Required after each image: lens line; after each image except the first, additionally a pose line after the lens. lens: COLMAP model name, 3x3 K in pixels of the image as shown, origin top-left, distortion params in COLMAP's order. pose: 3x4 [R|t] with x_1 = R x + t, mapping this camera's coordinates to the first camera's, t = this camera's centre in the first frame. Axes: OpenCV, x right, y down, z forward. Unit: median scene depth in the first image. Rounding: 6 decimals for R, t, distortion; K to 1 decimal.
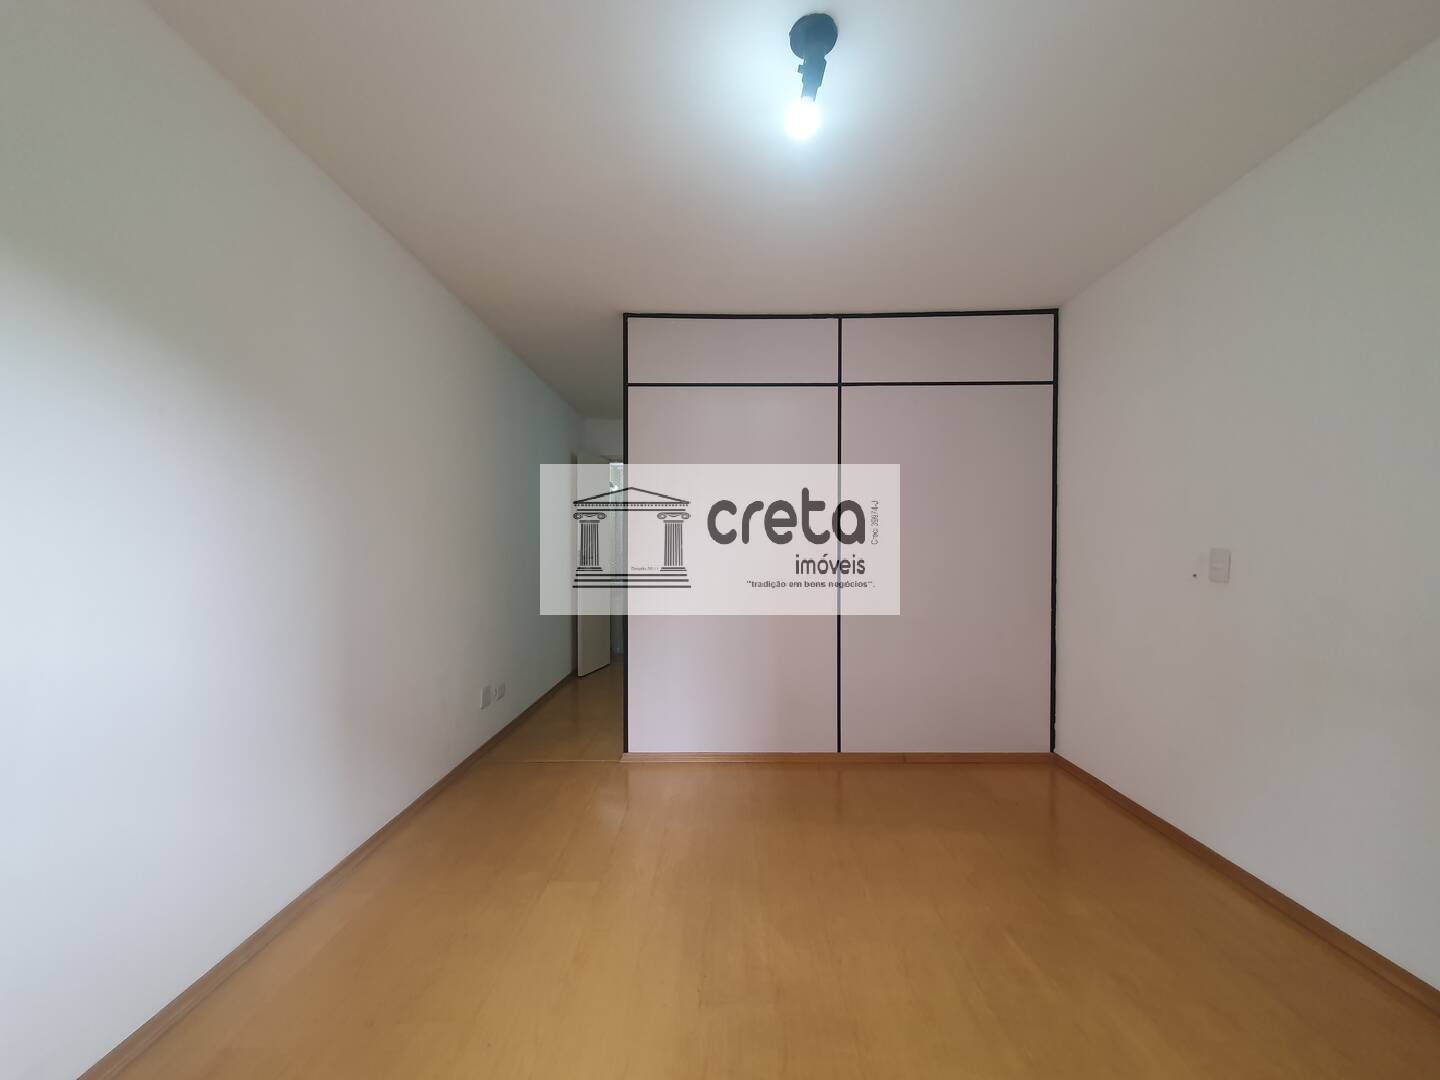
lens RADIAL K [[561.7, 0, 724.9], [0, 561.7, 545.3], [0, 0, 1]] dist [0.007323, -0.000058]
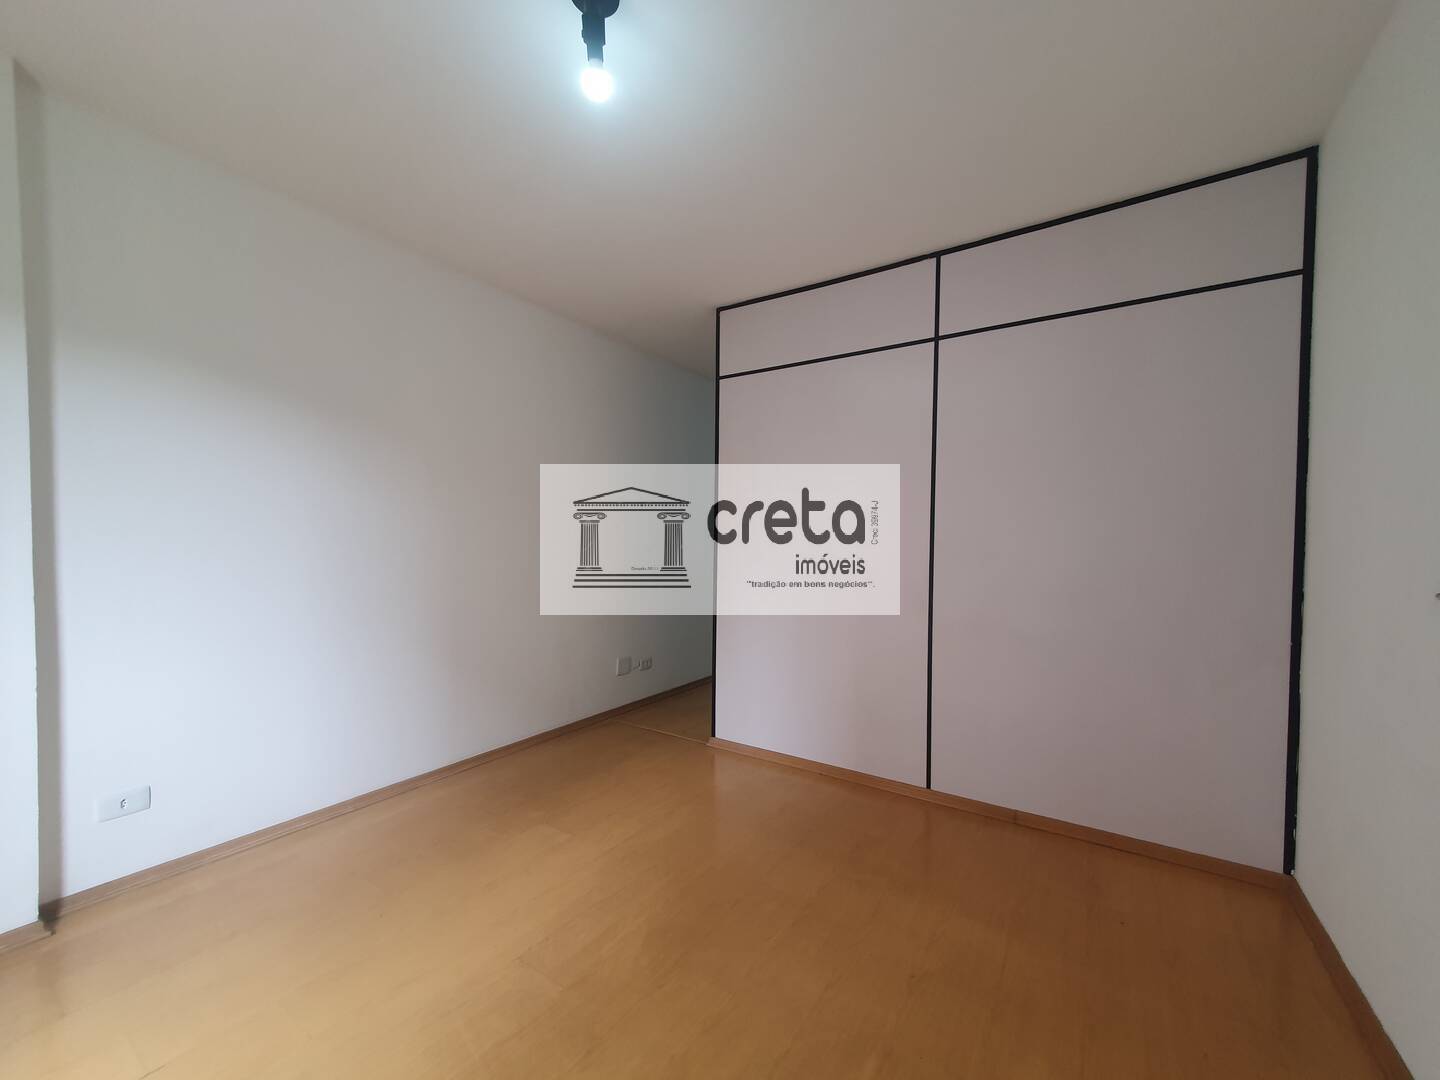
lens RADIAL K [[561.7, 0, 732.9], [0, 561.7, 546.6], [0, 0, 1]] dist [0.007323, -0.000058]
pose [[0.843334, 0.015705, -0.537160, 0.398383], [-0.016340, 0.999860, 0.003578, 0.017411], [0.537141, 0.005760, 0.843473, 0.153810]]
